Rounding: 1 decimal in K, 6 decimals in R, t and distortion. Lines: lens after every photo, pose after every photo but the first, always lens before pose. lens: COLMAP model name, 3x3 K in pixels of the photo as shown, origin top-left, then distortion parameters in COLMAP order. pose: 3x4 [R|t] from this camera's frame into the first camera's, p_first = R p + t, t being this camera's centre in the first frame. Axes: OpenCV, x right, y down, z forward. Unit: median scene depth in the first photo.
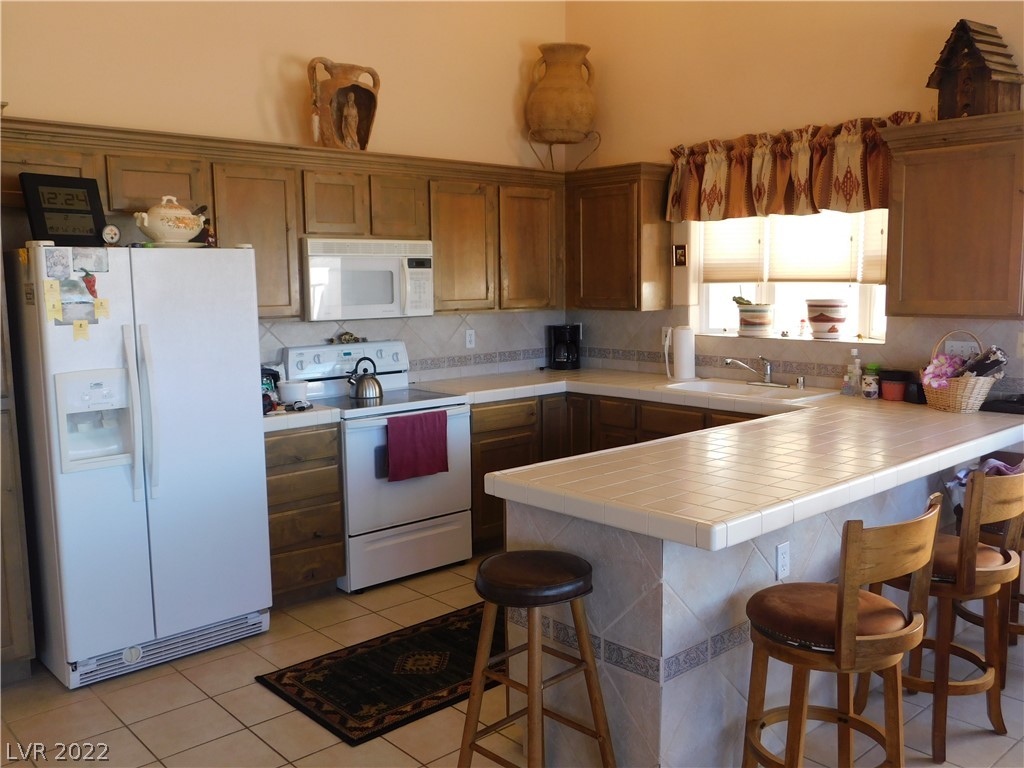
lens RADIAL K [[899.0, 0, 516.4], [0, 899.0, 385.2], [0, 0, 1]] dist [-0.008807, 0.013598]
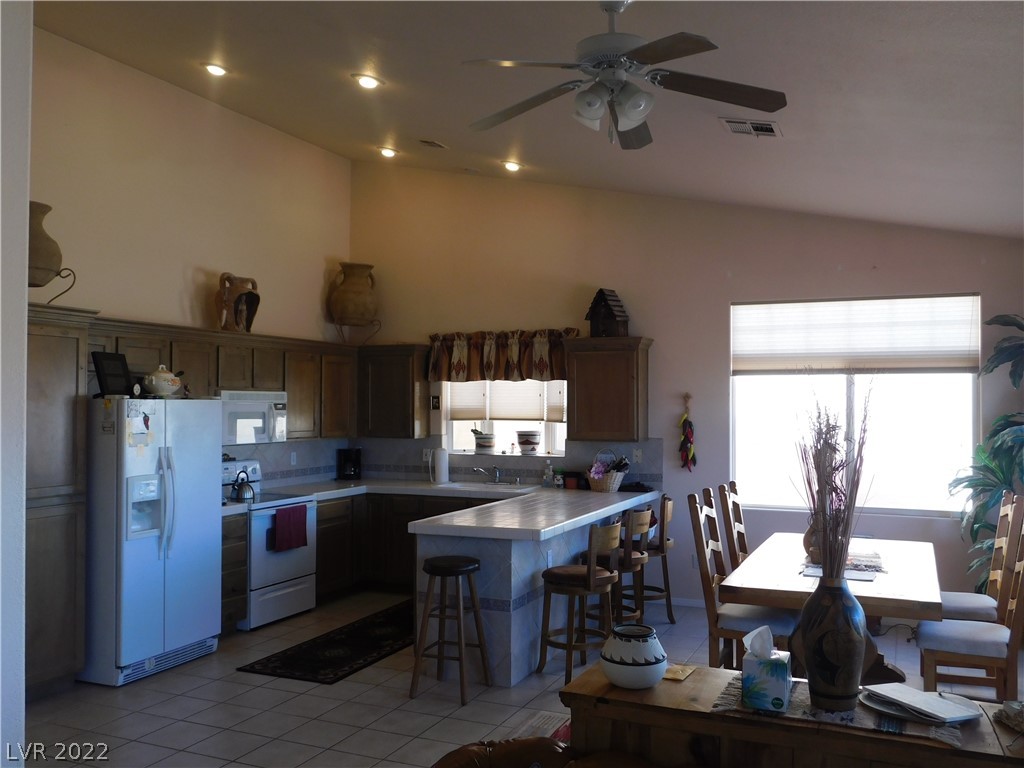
lens RADIAL K [[899.0, 0, 516.4], [0, 899.0, 387.0], [0, 0, 1]] dist [-0.008807, 0.013598]
pose [[0.911109, 0.020809, 0.411641, -0.396418], [0.037678, 0.990338, -0.133457, 0.049284], [-0.410440, 0.137103, 0.901522, -0.552152]]
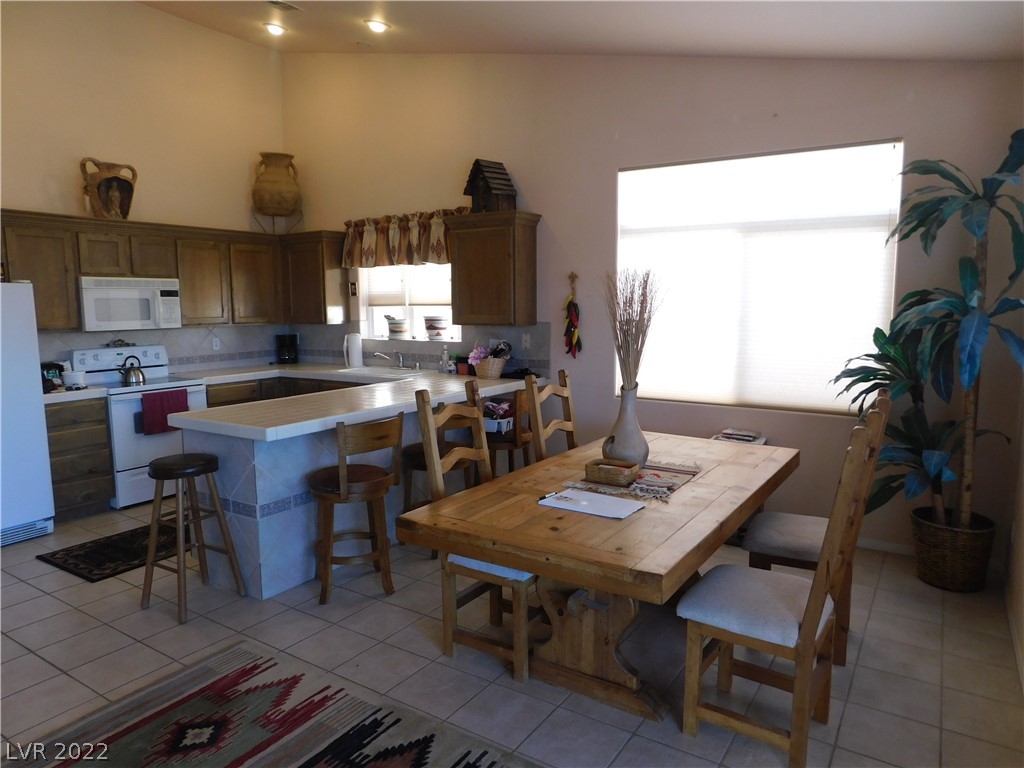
lens RADIAL K [[679.1, 0, 516.6], [0, 679.1, 383.3], [0, 0, 1]] dist [-0.063850, 0.050435]
pose [[0.967030, -0.026062, 0.253324, 0.185183], [0.027479, 0.999620, -0.002059, 0.038078], [-0.253174, 0.008952, 0.967379, -0.268607]]
